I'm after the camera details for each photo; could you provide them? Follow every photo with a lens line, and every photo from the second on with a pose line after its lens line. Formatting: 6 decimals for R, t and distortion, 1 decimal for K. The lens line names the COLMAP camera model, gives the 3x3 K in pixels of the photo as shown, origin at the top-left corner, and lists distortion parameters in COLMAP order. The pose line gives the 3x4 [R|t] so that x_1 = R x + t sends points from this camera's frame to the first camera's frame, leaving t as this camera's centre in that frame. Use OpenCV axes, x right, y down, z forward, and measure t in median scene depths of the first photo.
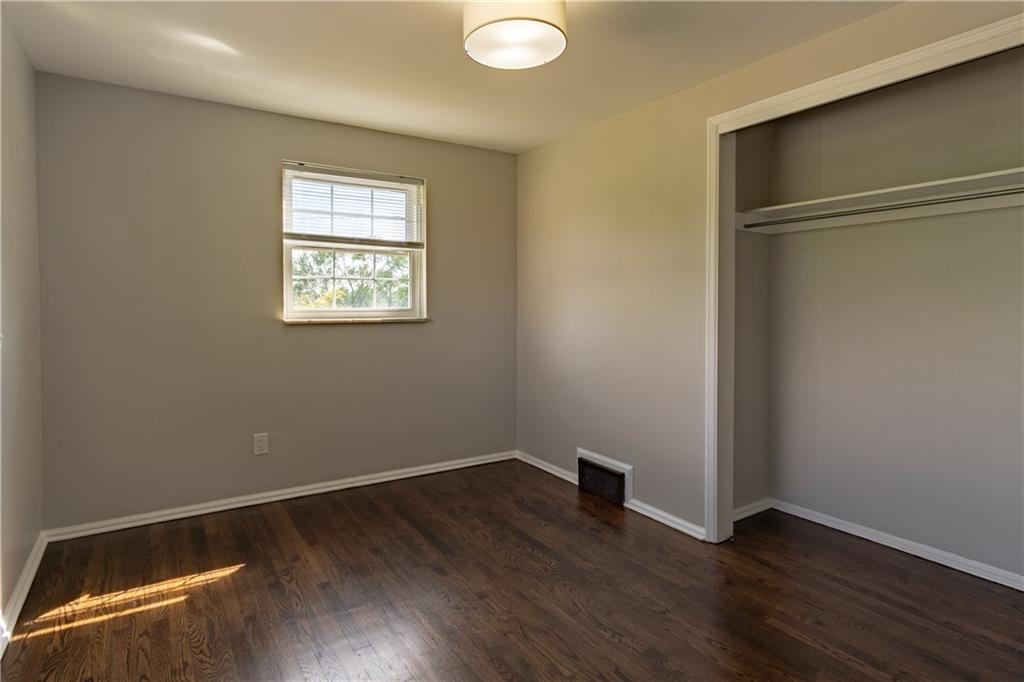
lens RADIAL K [[560.5, 0, 513.5], [0, 560.5, 330.6], [0, 0, 1]] dist [0.002353, 0.001882]
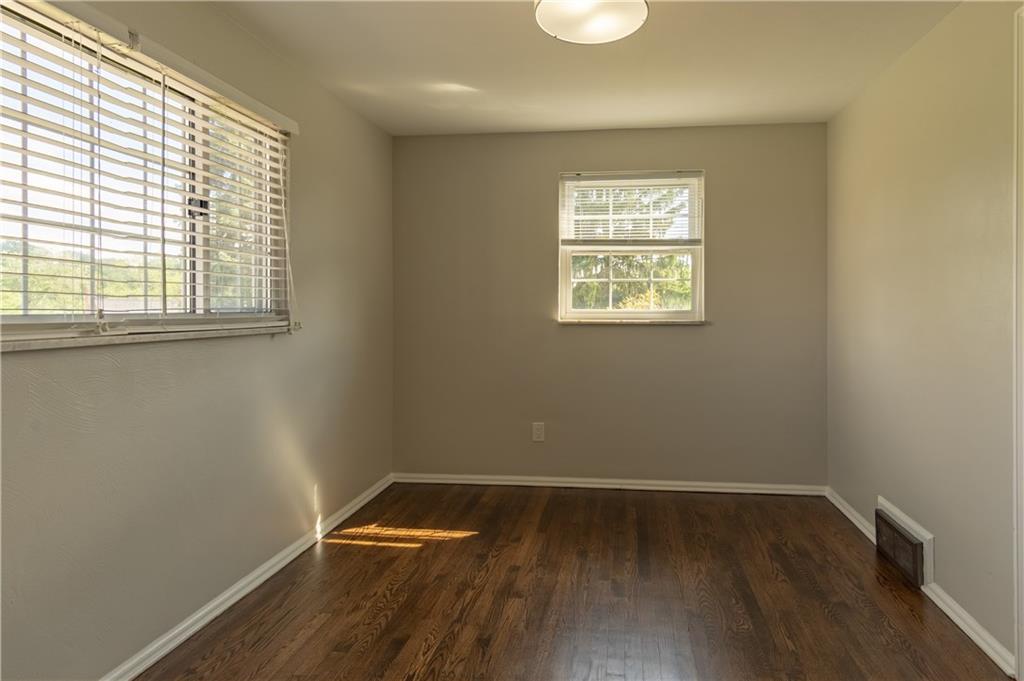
lens RADIAL K [[566.0, 0, 512.0], [0, 566.0, 320.4], [0, 0, 1]] dist [0.004542, 0.001953]
pose [[0.780626, 0.016706, -0.624775, 0.210554], [-0.030104, 0.999487, -0.010887, -0.003813], [0.624273, 0.027307, 0.780729, 0.094128]]
